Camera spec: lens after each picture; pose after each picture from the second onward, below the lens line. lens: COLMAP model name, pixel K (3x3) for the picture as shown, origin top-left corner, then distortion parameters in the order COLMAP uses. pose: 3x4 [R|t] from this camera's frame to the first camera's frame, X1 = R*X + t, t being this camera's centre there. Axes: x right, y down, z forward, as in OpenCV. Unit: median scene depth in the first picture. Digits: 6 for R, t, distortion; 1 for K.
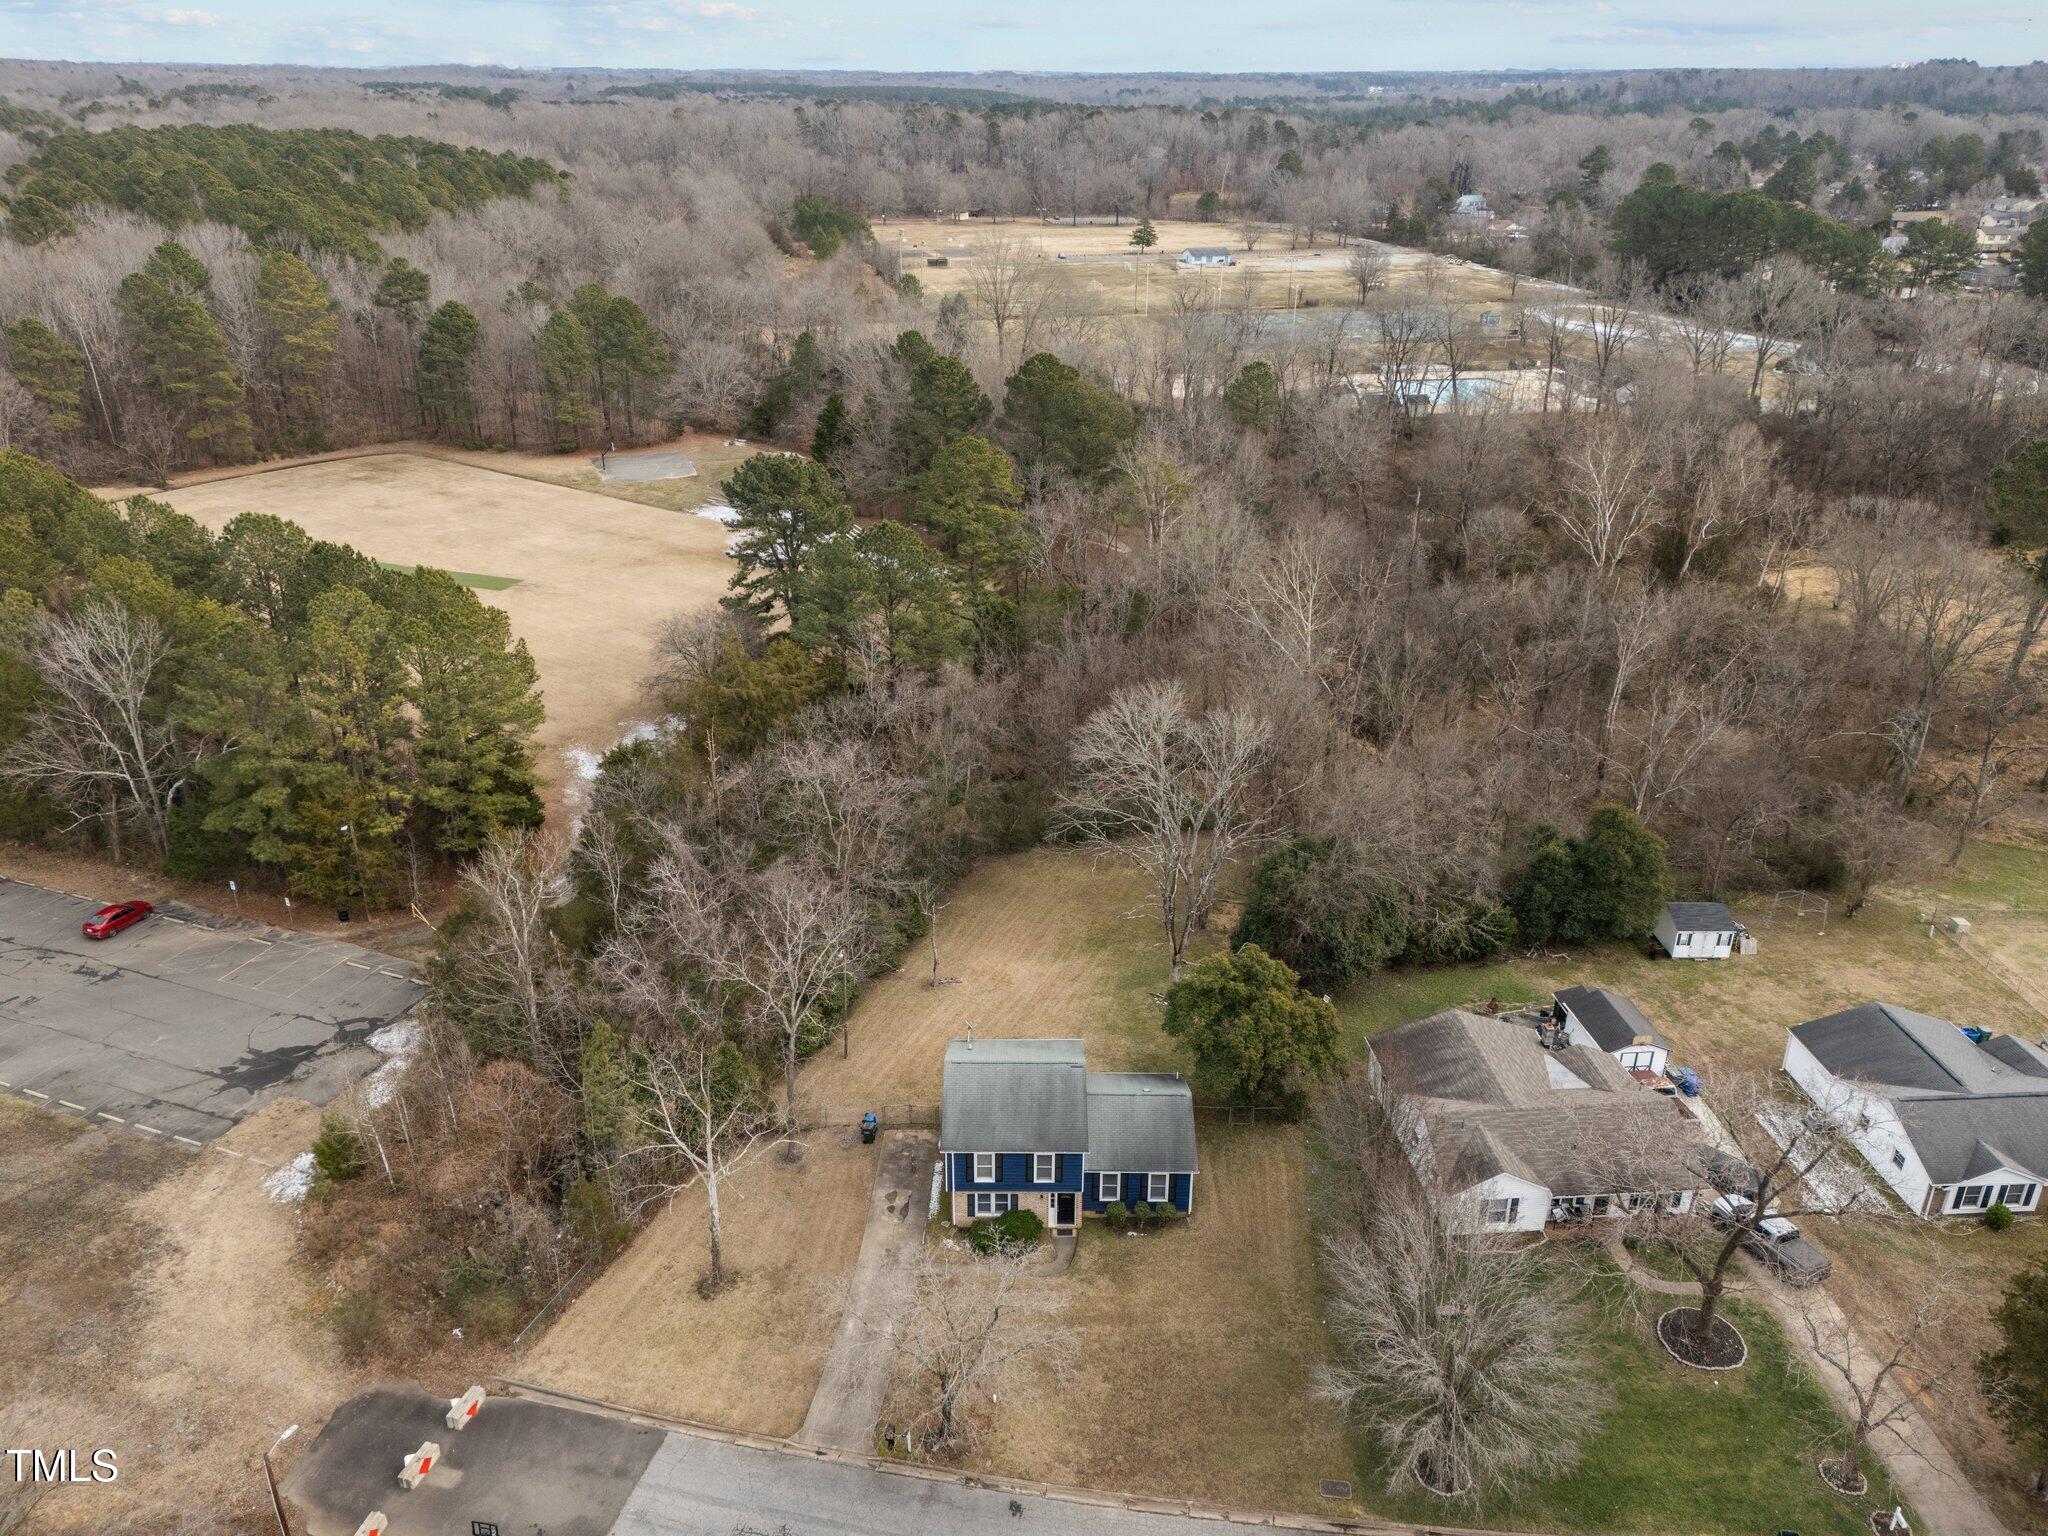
lens RADIAL K [[1504.9, 0, 1019.0], [0, 1504.9, 759.4], [0, 0, 1]] dist [0.057873, -0.049106]
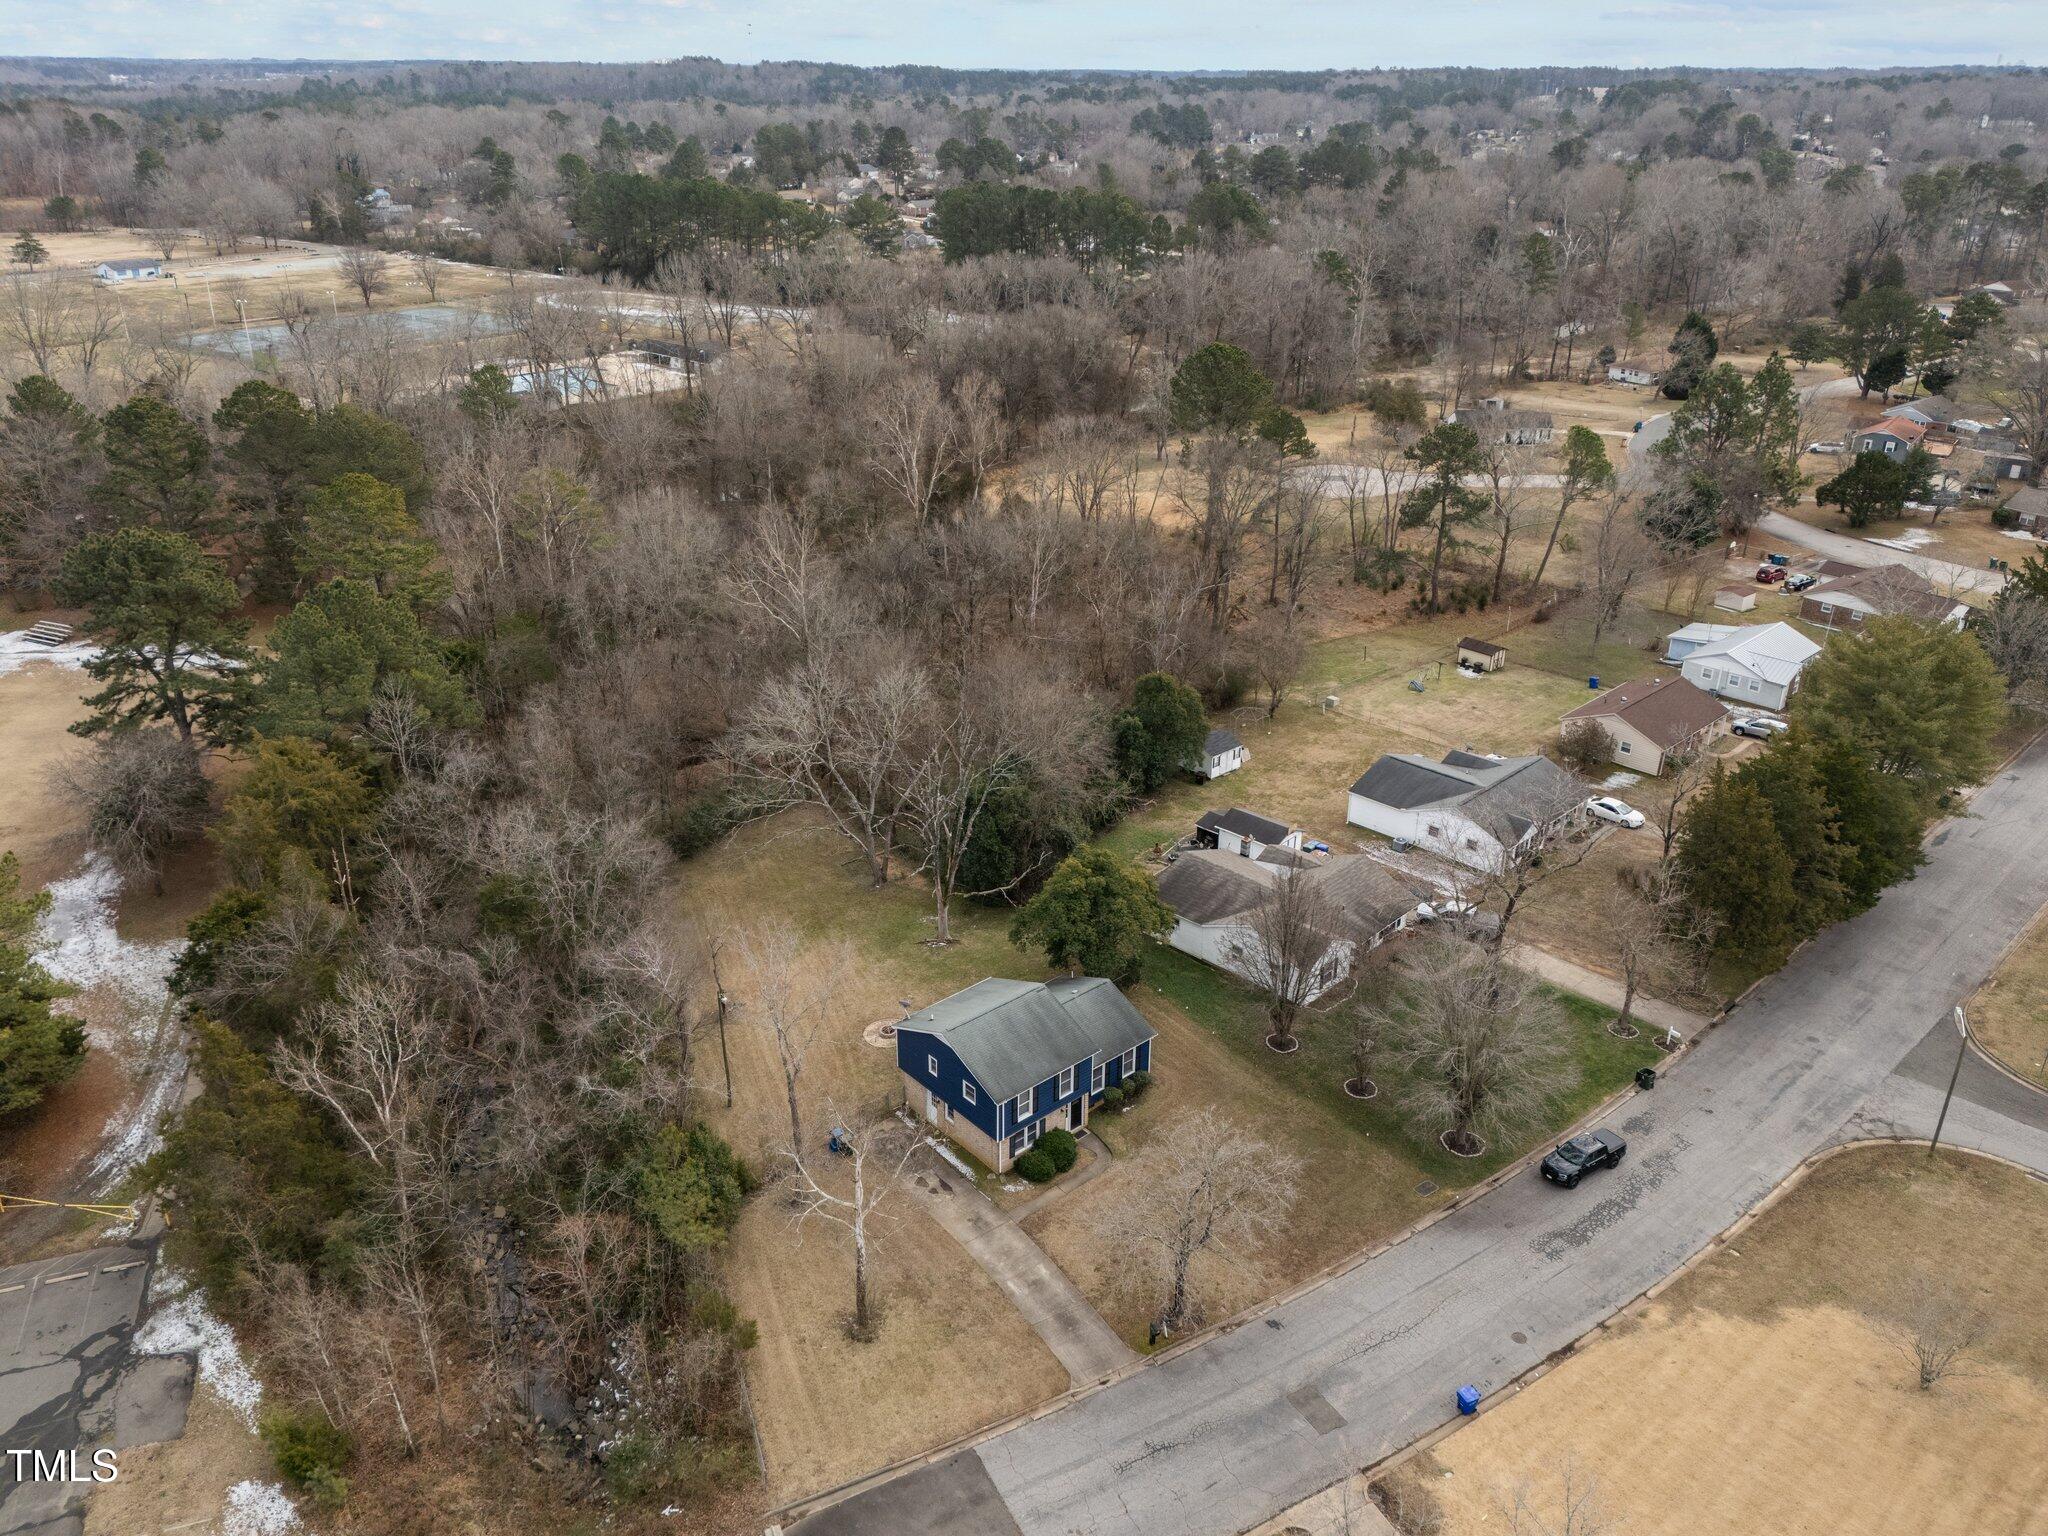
lens RADIAL K [[1504.9, 0, 1019.0], [0, 1504.9, 759.4], [0, 0, 1]] dist [0.057873, -0.049106]
pose [[0.754264, -0.271326, 0.597886, -0.584001], [0.268433, 0.958471, 0.096321, -0.065005], [-0.599191, 0.087841, 0.795773, 0.133470]]
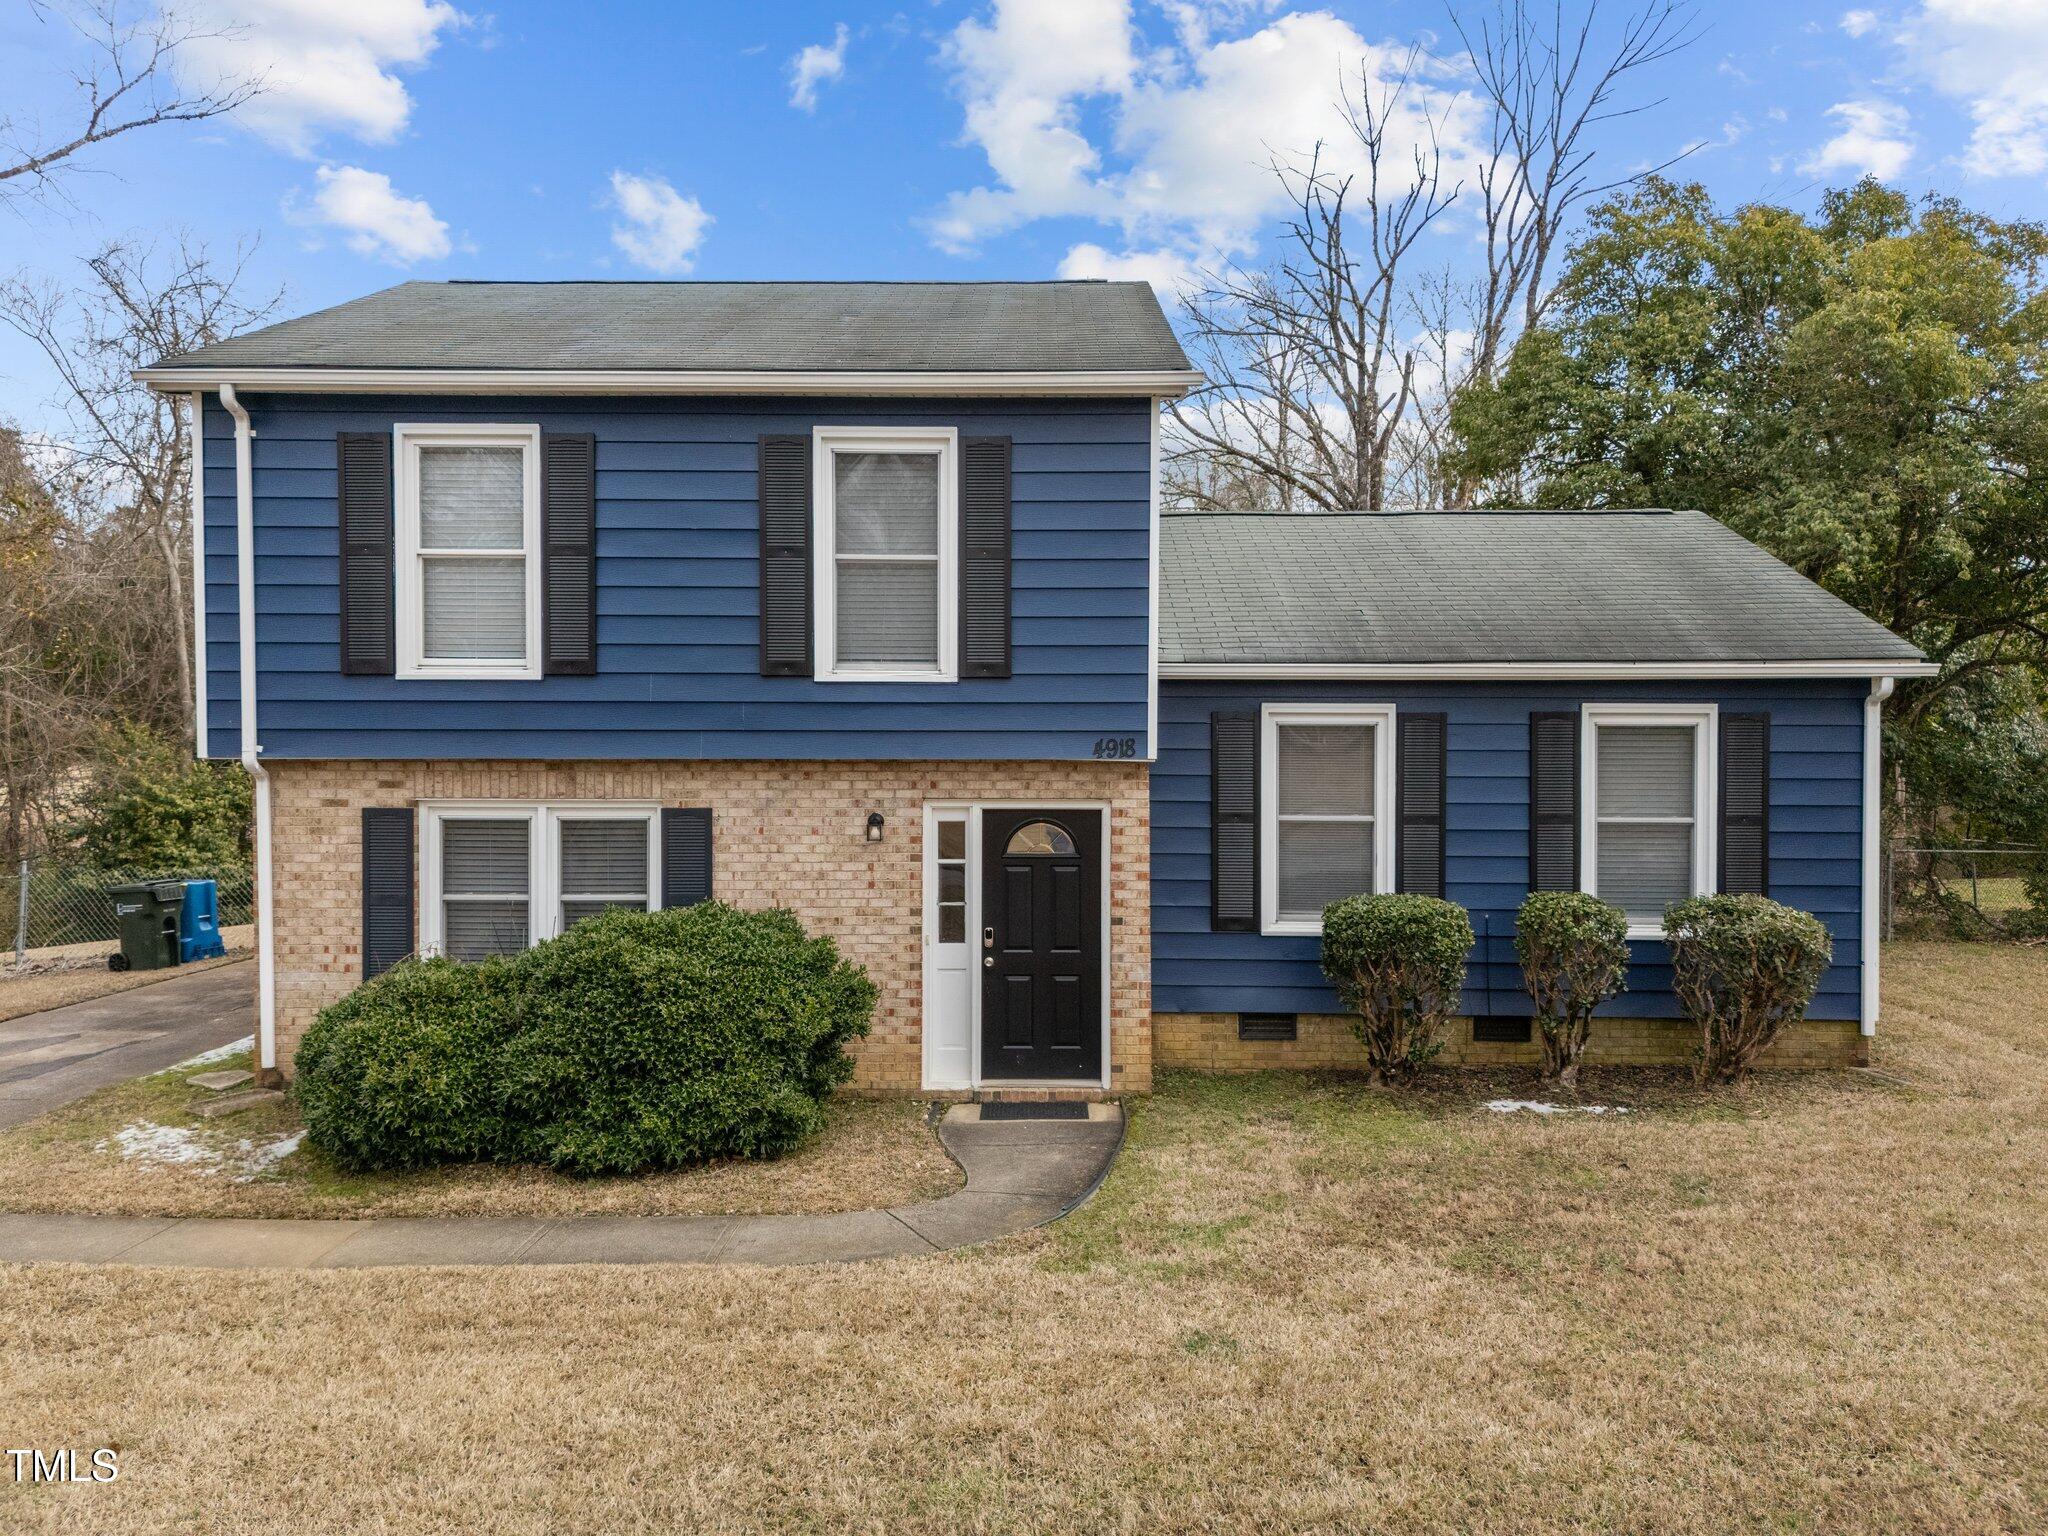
lens RADIAL K [[1546.7, 0, 1024.0], [0, 1546.7, 768.0], [0, 0, 1]] dist [0.026273, -0.056217]
pose [[0.999798, 0.000653, 0.020097, 0.026579], [0.006945, 0.926758, -0.375595, 0.338091], [-0.018870, 0.375658, 0.926566, 0.853591]]
